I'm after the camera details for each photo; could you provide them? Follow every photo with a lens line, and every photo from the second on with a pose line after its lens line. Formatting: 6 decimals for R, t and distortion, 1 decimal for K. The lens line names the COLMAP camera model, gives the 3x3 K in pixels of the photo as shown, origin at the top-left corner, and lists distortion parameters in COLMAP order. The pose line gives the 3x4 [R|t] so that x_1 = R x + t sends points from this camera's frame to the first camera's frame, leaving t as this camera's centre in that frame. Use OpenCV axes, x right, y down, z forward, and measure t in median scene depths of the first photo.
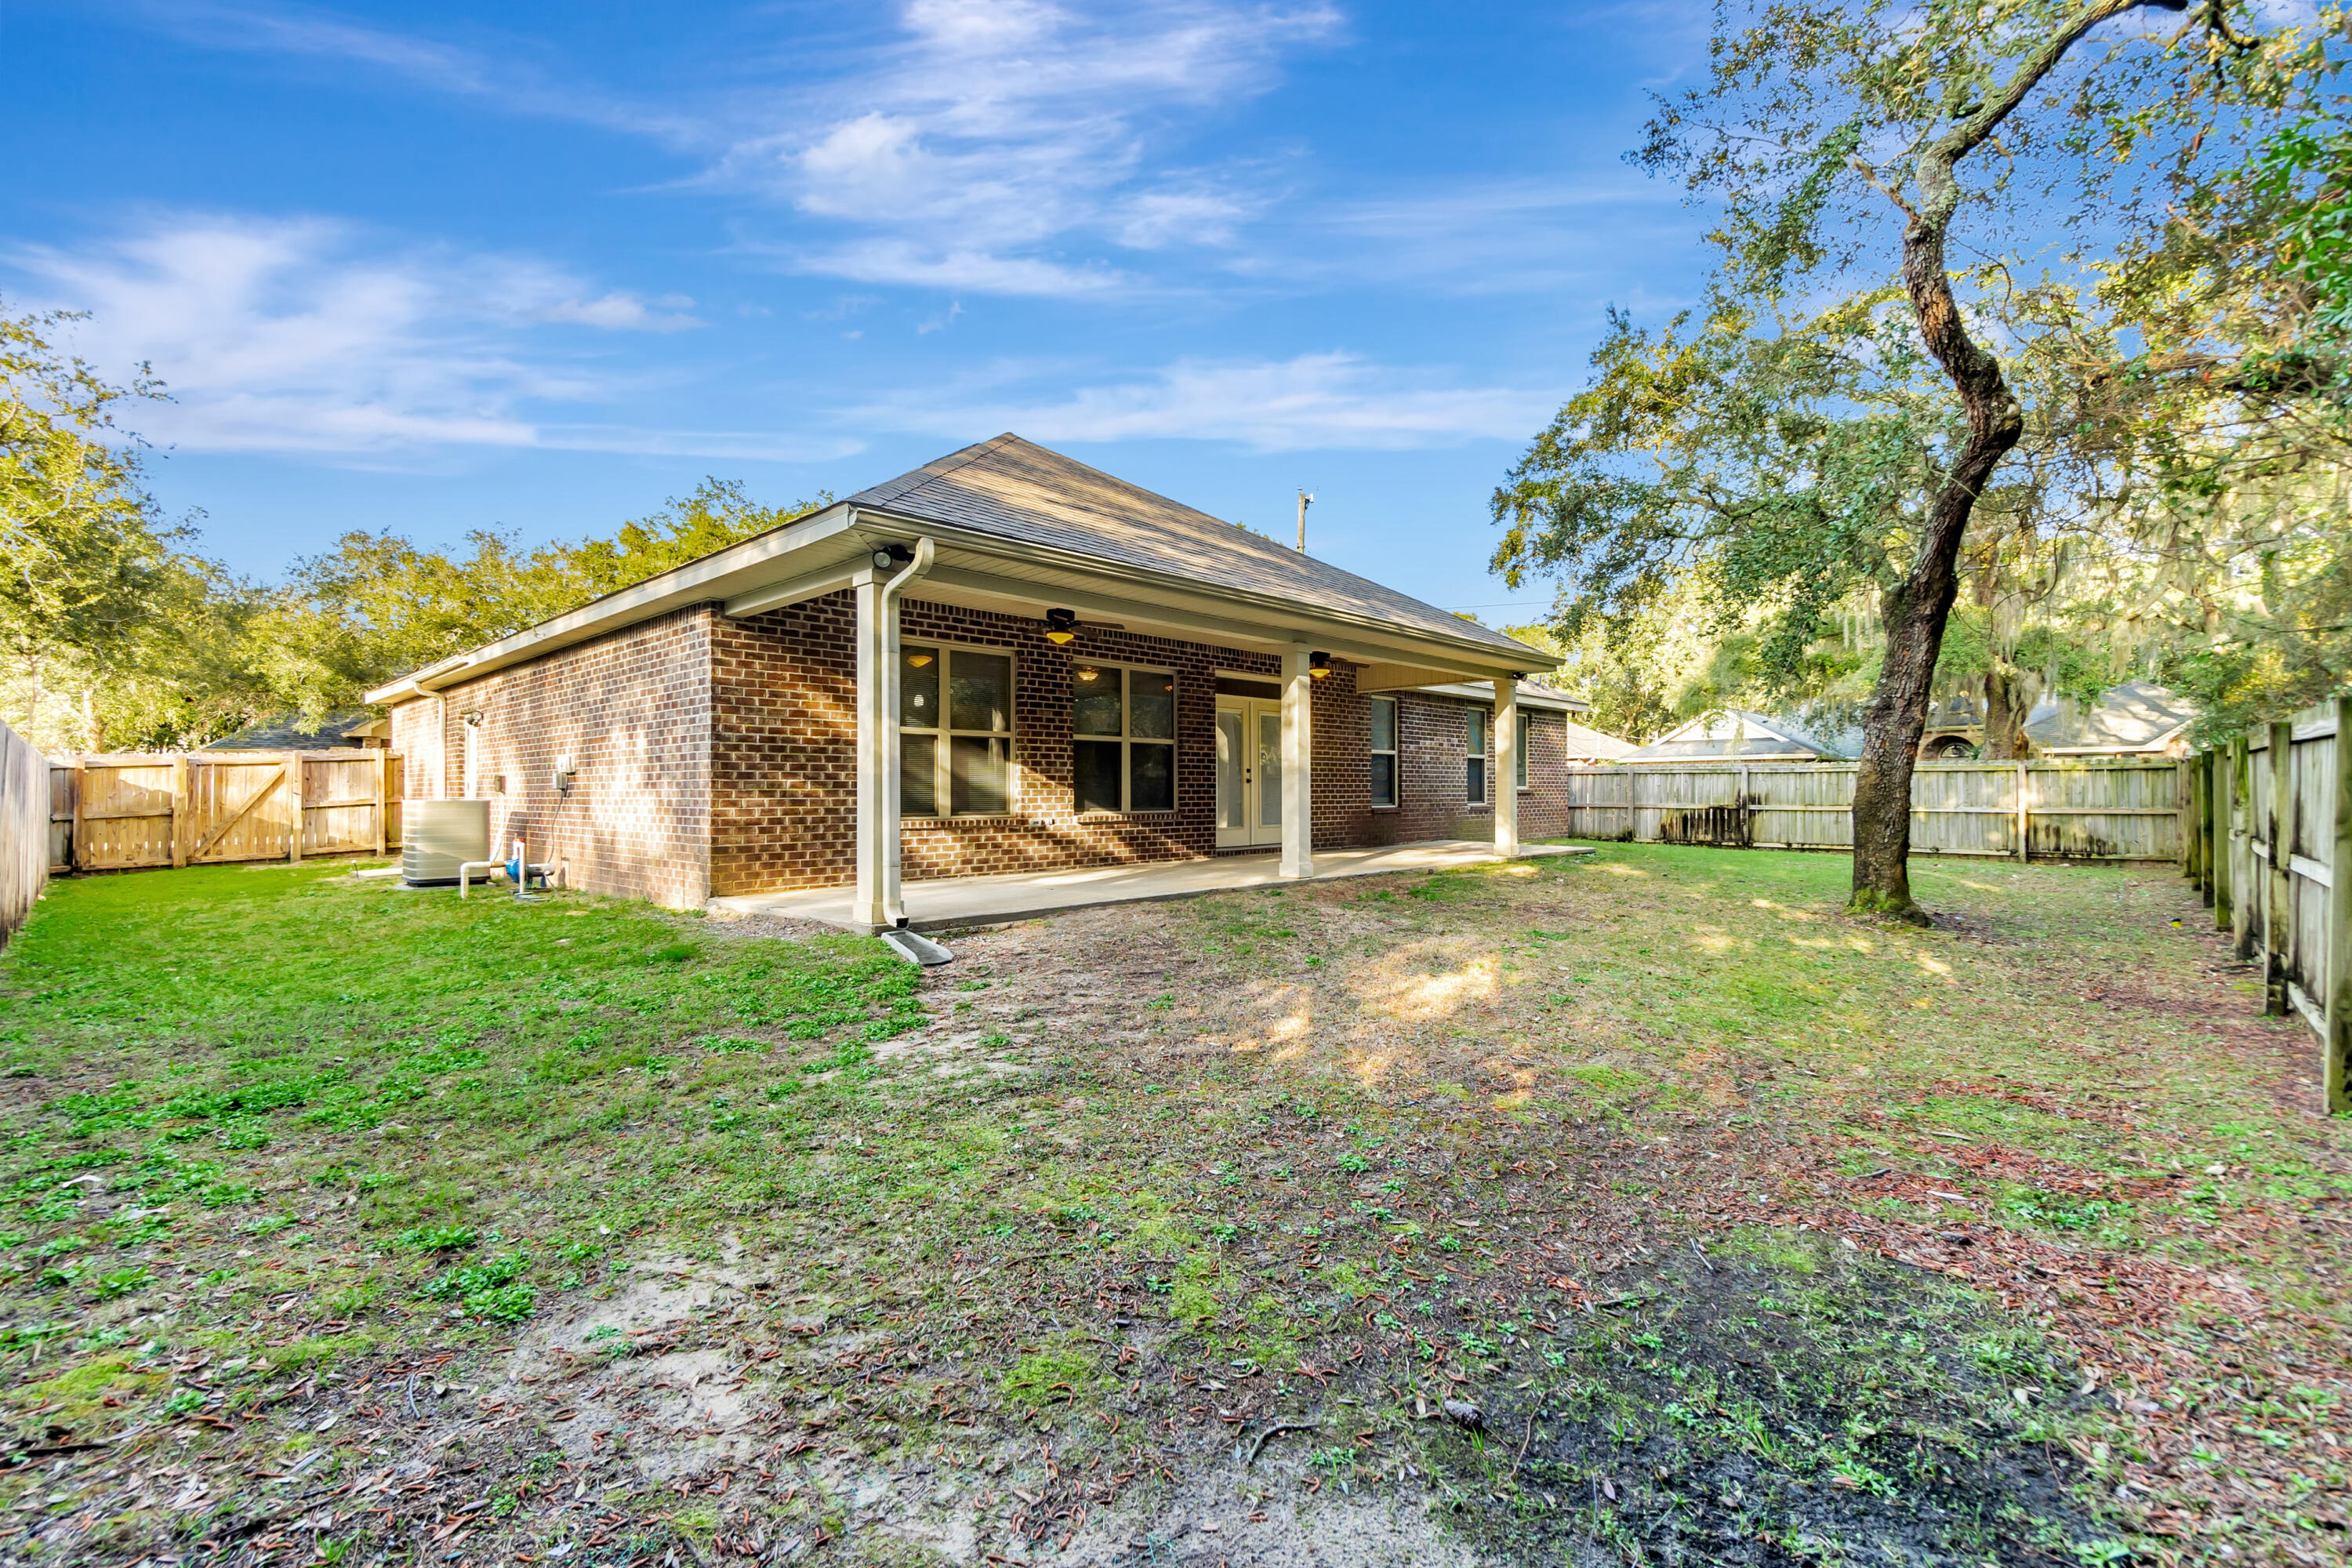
lens RADIAL K [[1026.7, 0, 1185.6], [0, 1026.7, 799.0], [0, 0, 1]] dist [-0.003084, 0.000807]
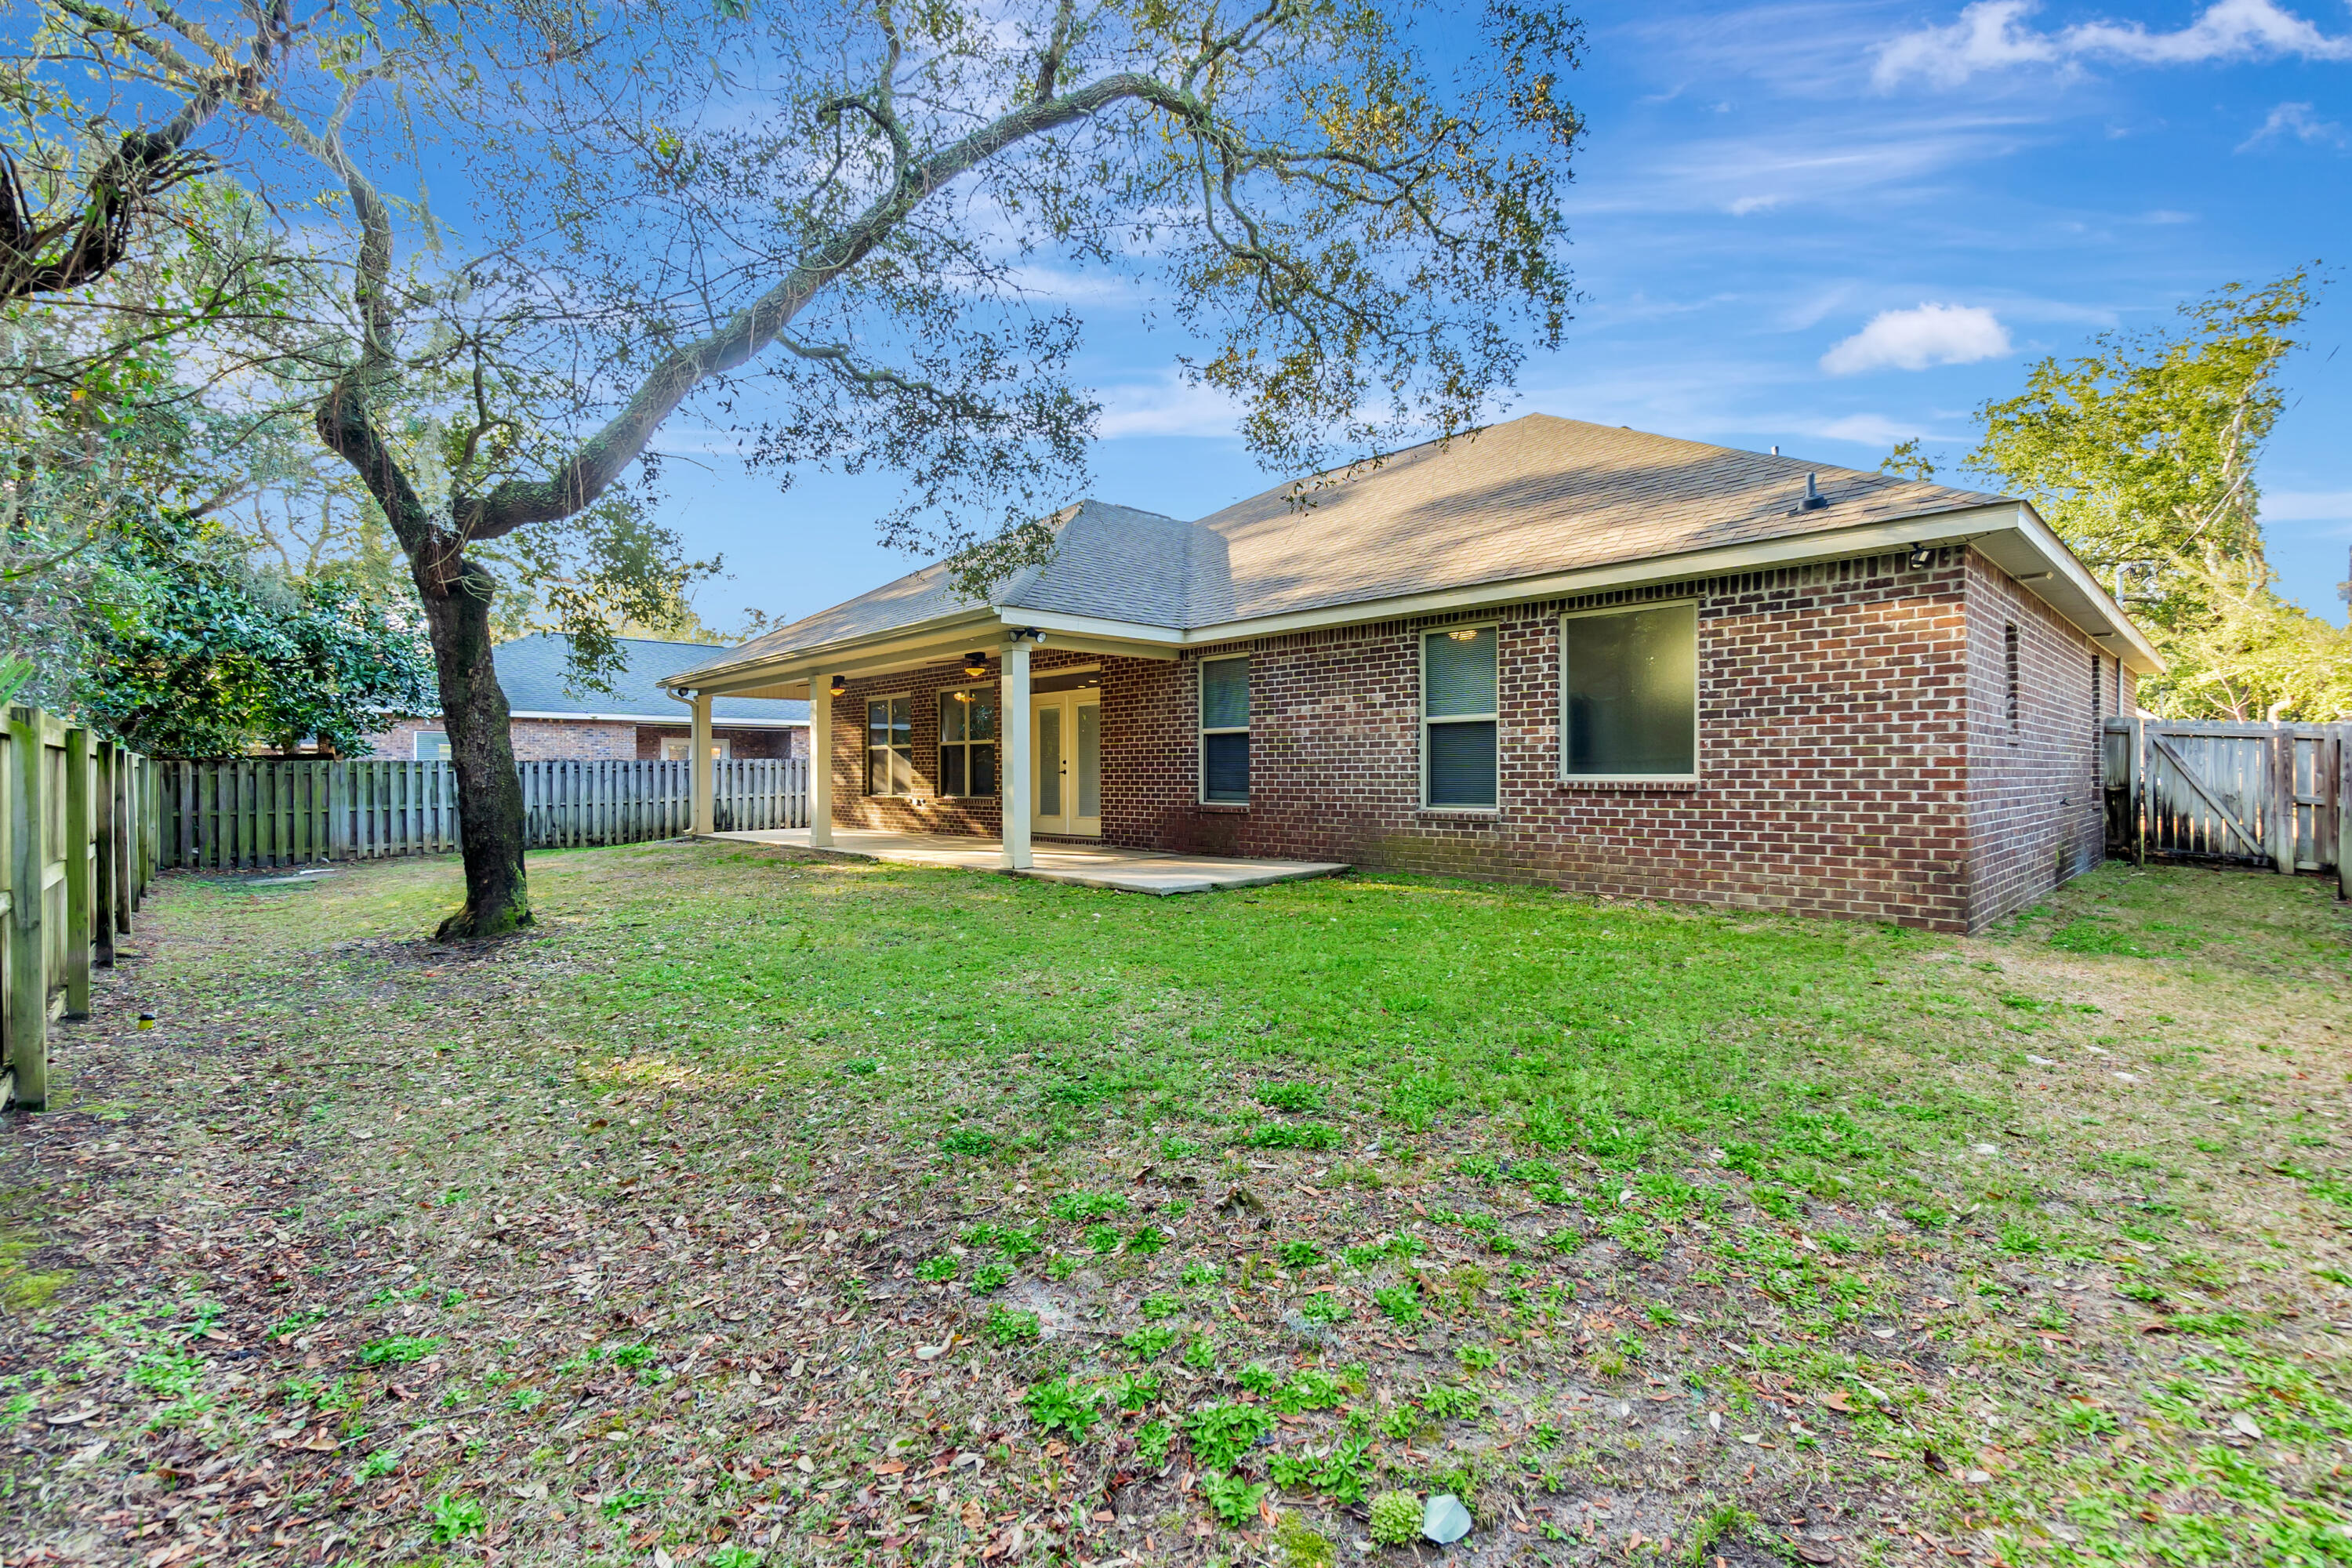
lens RADIAL K [[1026.7, 0, 1185.8], [0, 1026.7, 780.3], [0, 0, 1]] dist [-0.003084, 0.000807]
pose [[-0.061369, 0.008894, -0.998076, 1.413954], [-0.003077, 0.999954, 0.009100, -0.023616], [0.998110, 0.003630, -0.061338, 1.528049]]
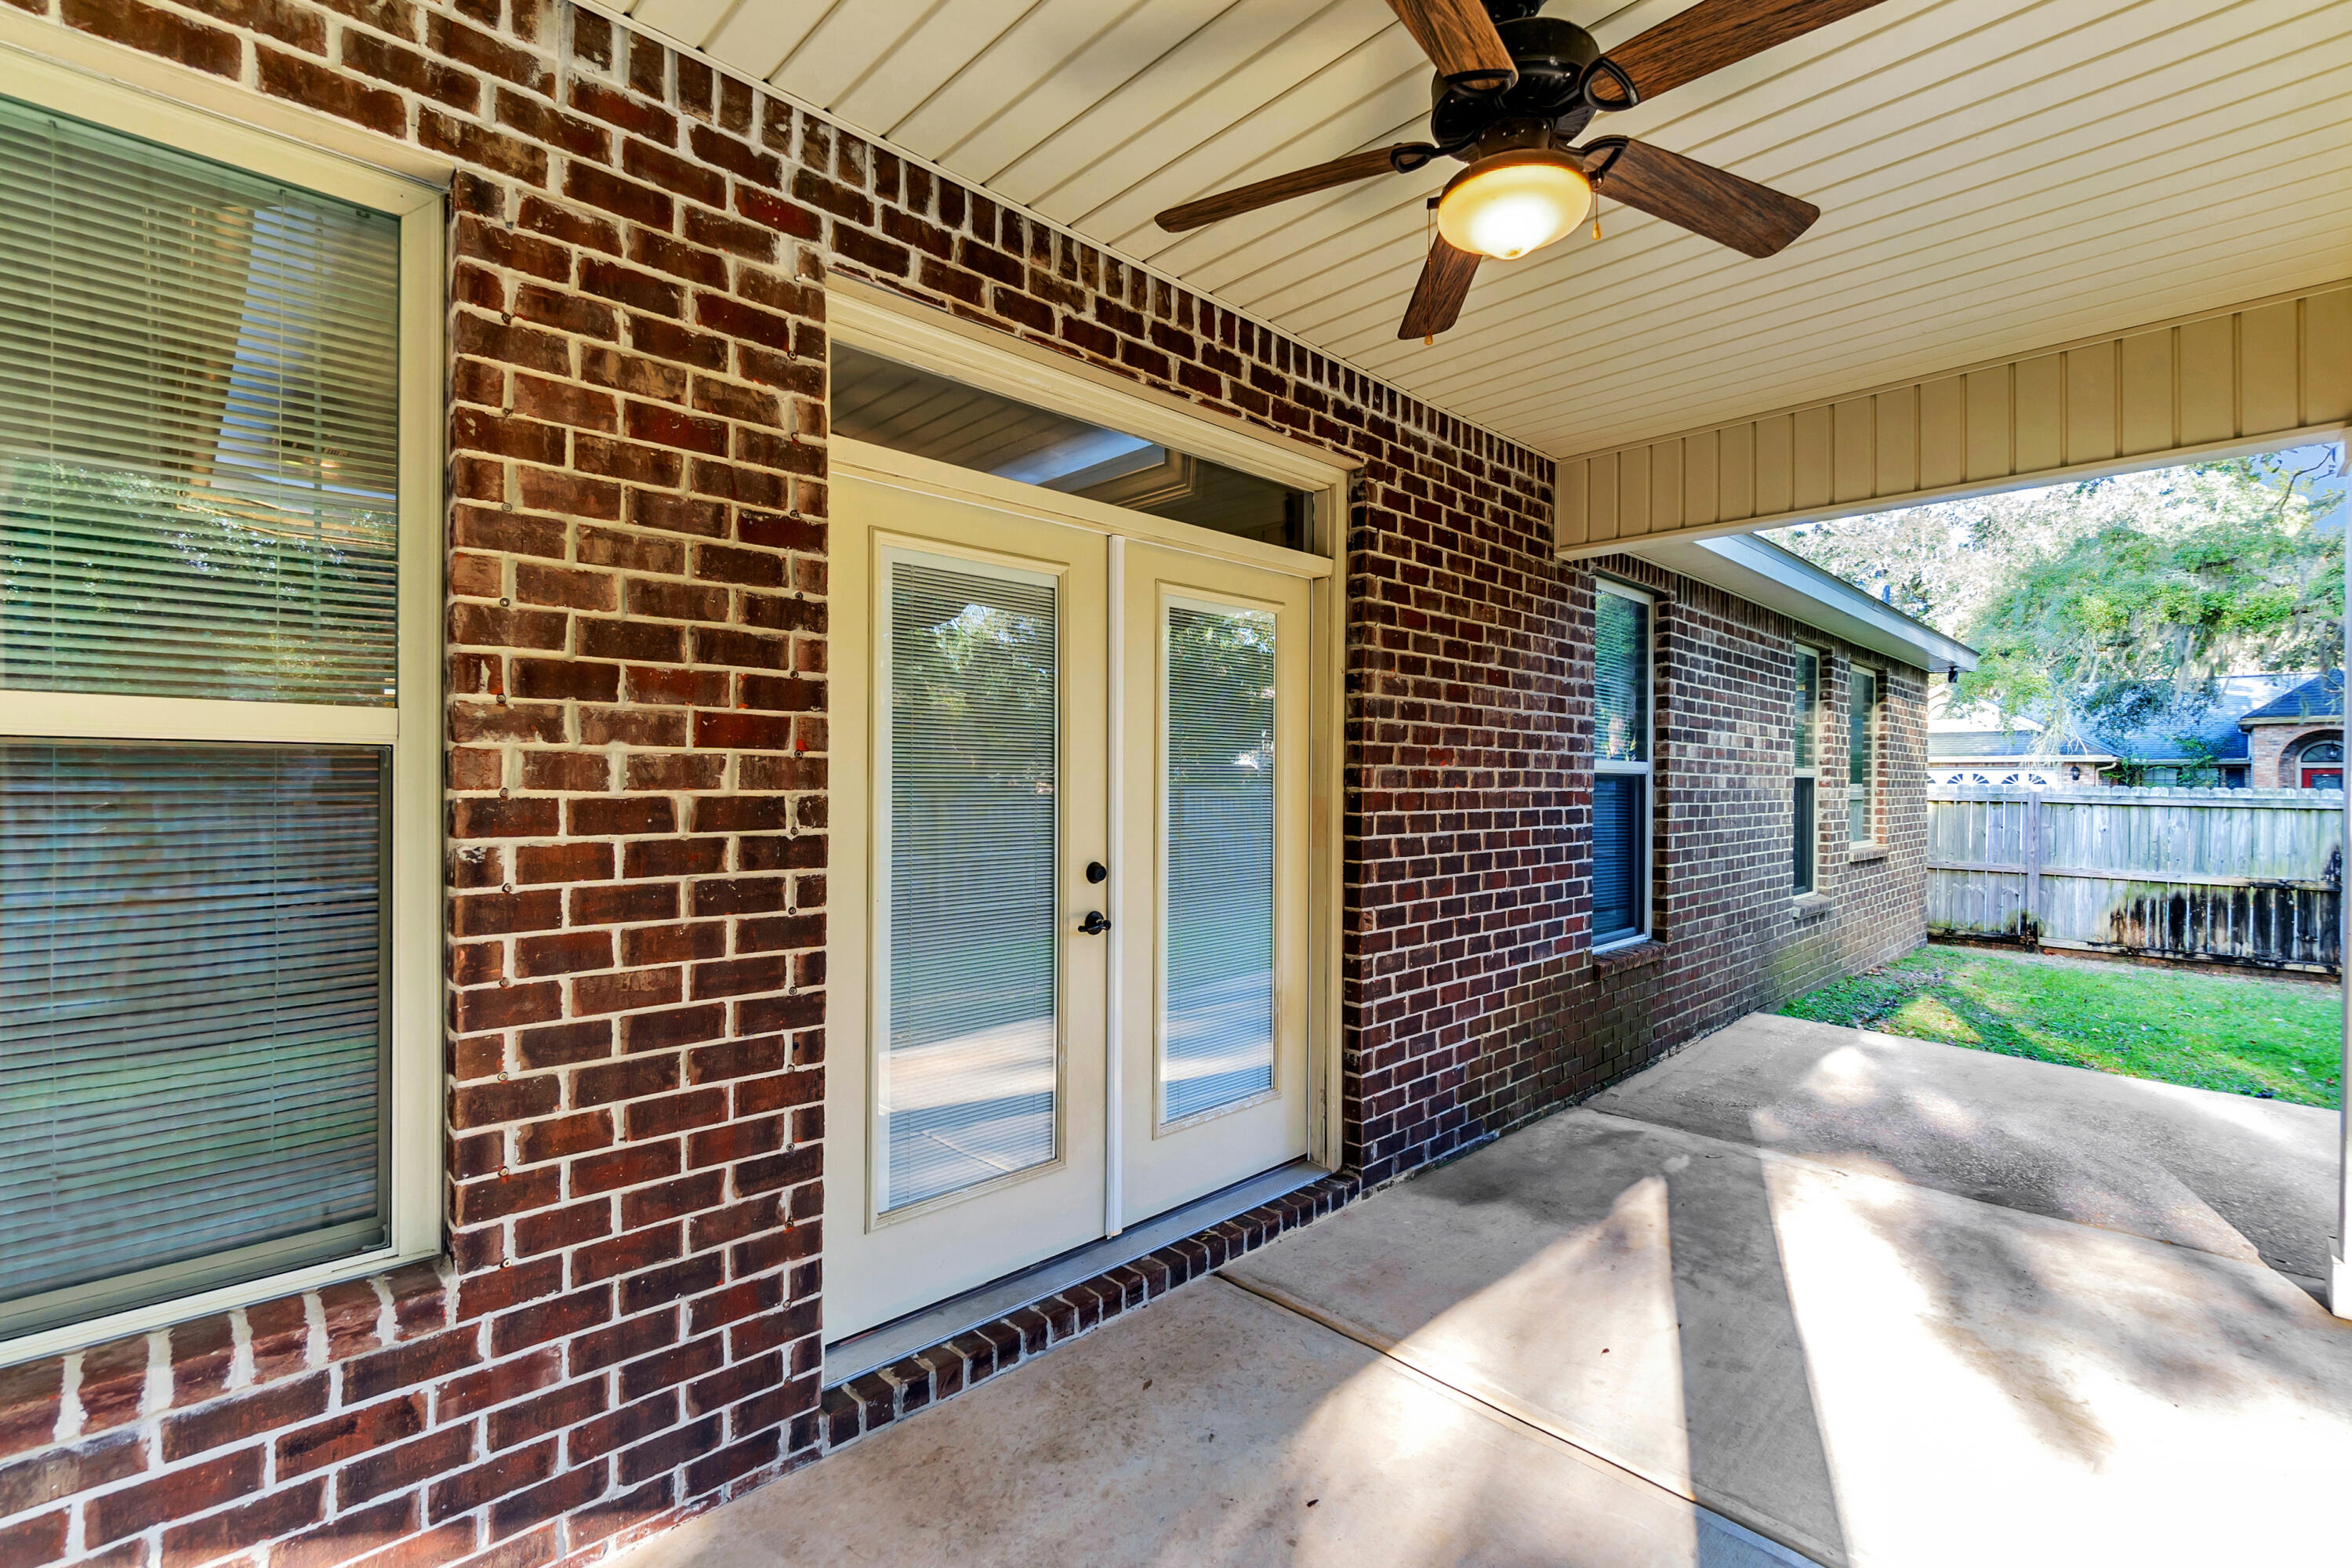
lens RADIAL K [[1026.7, 0, 1164.5], [0, 1026.7, 761.6], [0, 0, 1]] dist [-0.003084, 0.000807]
pose [[0.997035, 0.021551, -0.073876, 0.116719], [-0.022715, 0.999630, -0.014943, -0.060419], [0.073527, 0.016577, 0.997155, 1.034409]]
